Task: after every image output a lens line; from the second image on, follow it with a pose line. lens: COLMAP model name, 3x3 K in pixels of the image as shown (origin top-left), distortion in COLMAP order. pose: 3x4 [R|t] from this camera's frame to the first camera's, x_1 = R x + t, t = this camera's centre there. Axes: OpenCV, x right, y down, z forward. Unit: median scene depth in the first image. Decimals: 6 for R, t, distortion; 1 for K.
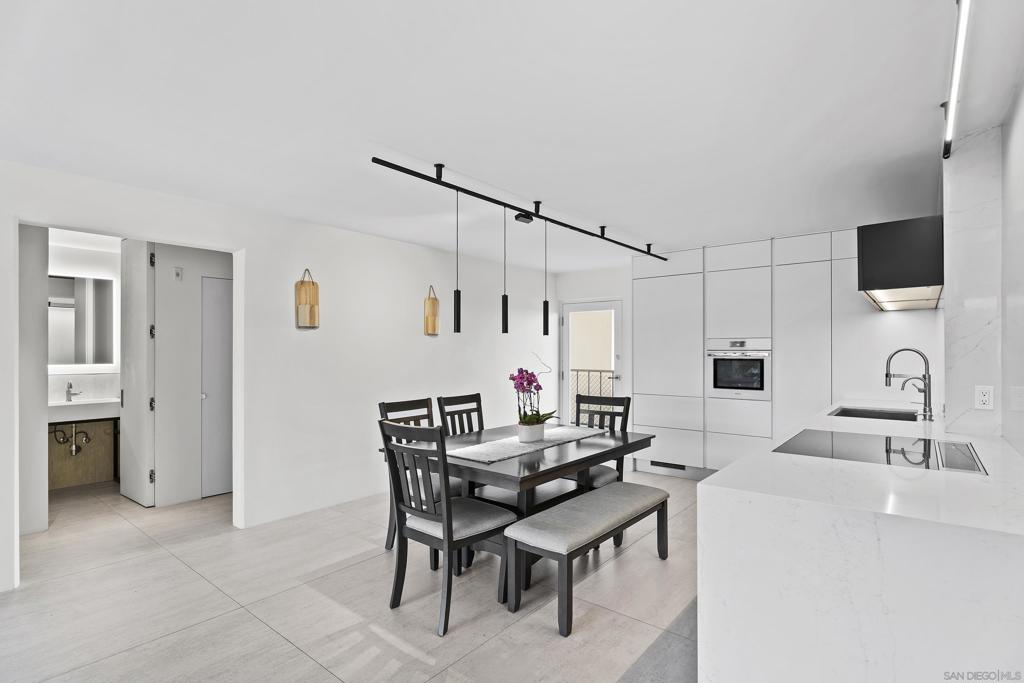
lens RADIAL K [[500.6, 0, 506.6], [0, 500.6, 354.0], [0, 0, 1]] dist [-0.005408, -0.000436]
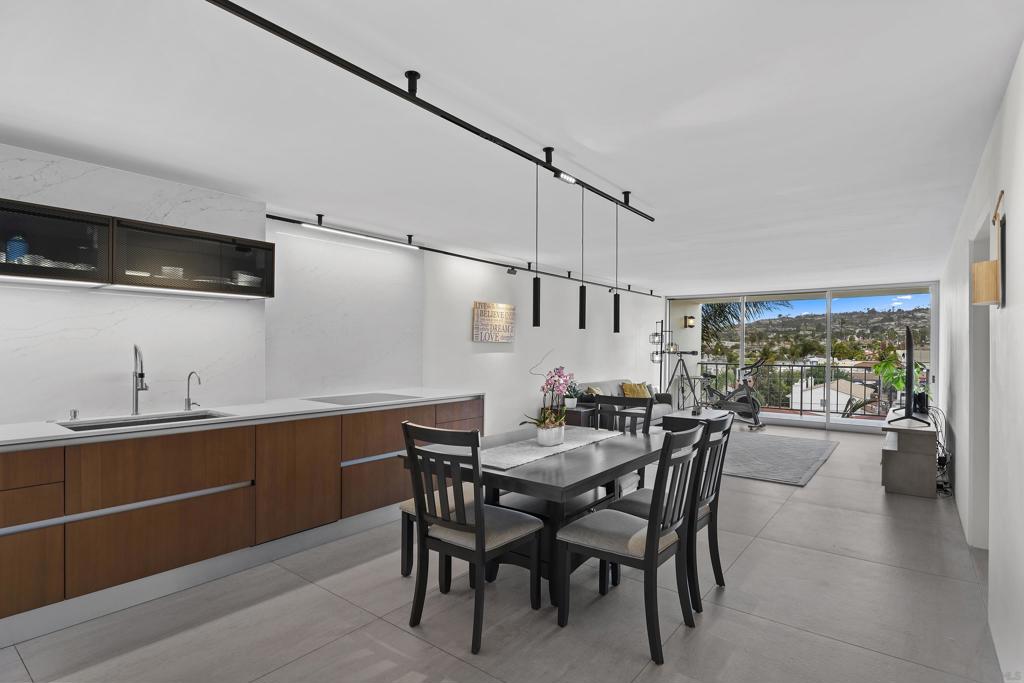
lens RADIAL K [[515.3, 0, 507.5], [0, 515.3, 347.5], [0, 0, 1]] dist [-0.017916, 0.000491]
pose [[-0.999750, -0.004856, -0.021838, 0.129823], [-0.004913, 0.999985, 0.002580, -0.008907], [0.021825, 0.002687, -0.999758, 1.663181]]
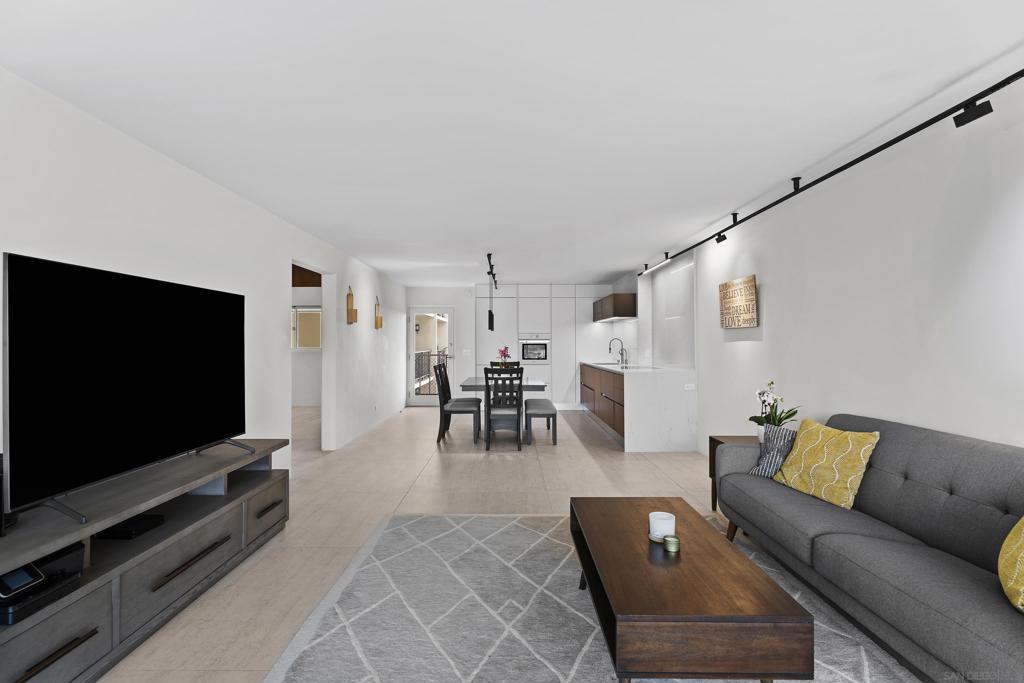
lens RADIAL K [[508.1, 0, 505.9], [0, 508.1, 343.8], [0, 0, 1]] dist [0.002310, -0.000081]
pose [[0.772103, -0.002158, 0.635494, -1.129915], [0.005354, 0.999981, -0.003110, 0.019620], [-0.635475, 0.005804, 0.772100, -0.581461]]
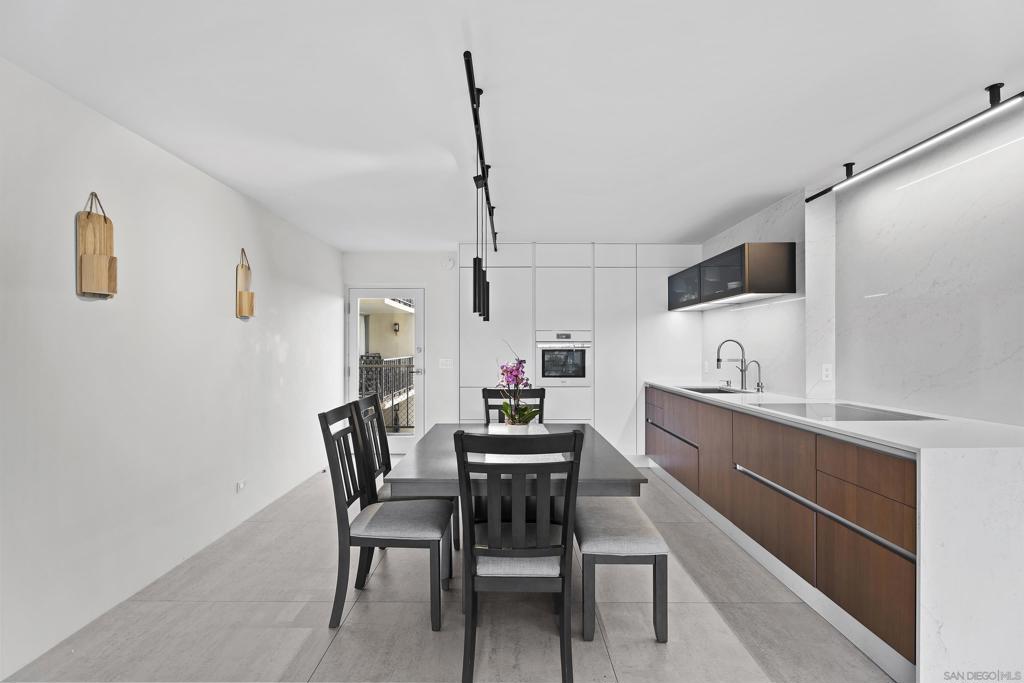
lens RADIAL K [[515.3, 0, 507.5], [0, 515.3, 347.5], [0, 0, 1]] dist [-0.017916, 0.000491]
pose [[0.769840, -0.000502, 0.638236, -0.445348], [0.003300, 0.999989, -0.003194, 0.010532], [-0.638228, 0.004565, 0.769834, 0.280729]]
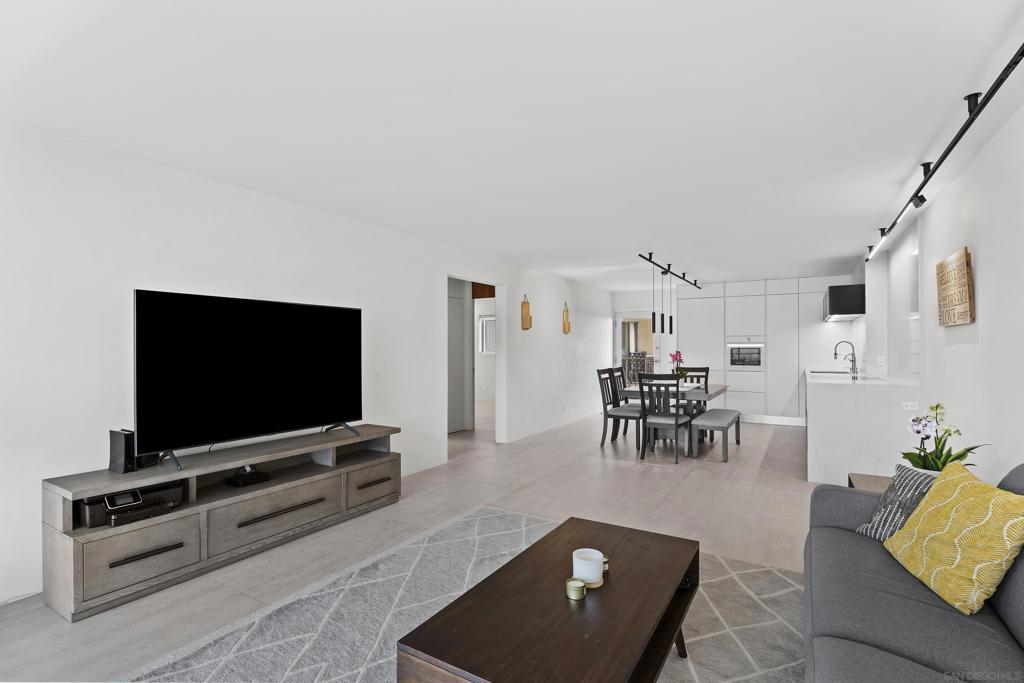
lens RADIAL K [[485.8, 0, 508.1], [0, 485.8, 350.0], [0, 0, 1]] dist [-0.004903, -0.000179]
pose [[0.988699, -0.001868, 0.149902, -0.774104], [0.001863, 0.999998, 0.000173, 0.019682], [-0.149902, 0.000108, 0.988701, -0.690668]]
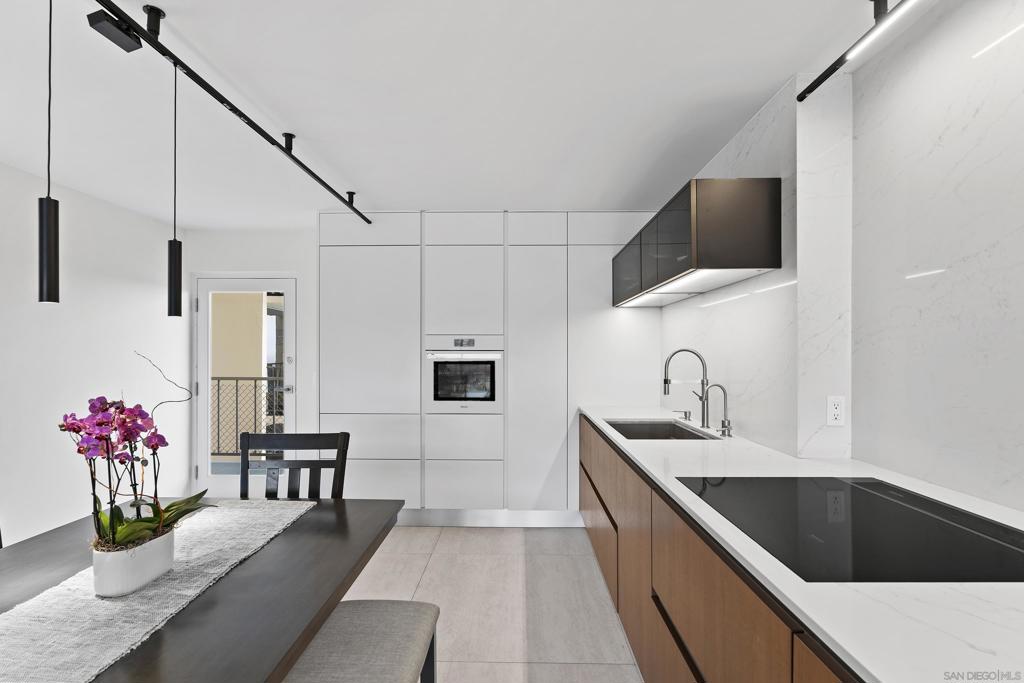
lens RADIAL K [[518.3, 0, 508.9], [0, 518.3, 353.9], [0, 0, 1]] dist [-0.014243, 0.000324]
pose [[0.782300, -0.000914, 0.622901, 0.023588], [0.001150, 0.999999, 0.000023, -0.002680], [-0.622901, 0.000698, 0.782300, 0.428703]]
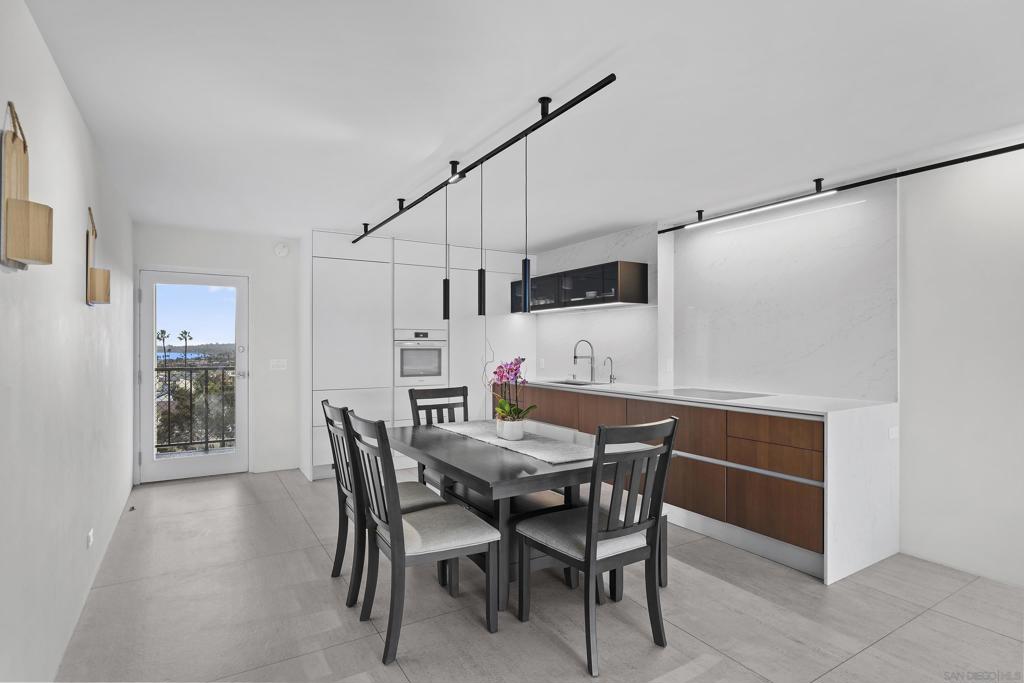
lens RADIAL K [[515.3, 0, 507.5], [0, 515.3, 347.5], [0, 0, 1]] dist [-0.017916, 0.000491]
pose [[0.324198, -0.002694, 0.945985, -0.689648], [0.003595, 0.999992, 0.001615, 0.008417], [-0.945982, 0.002877, 0.324205, 0.596855]]
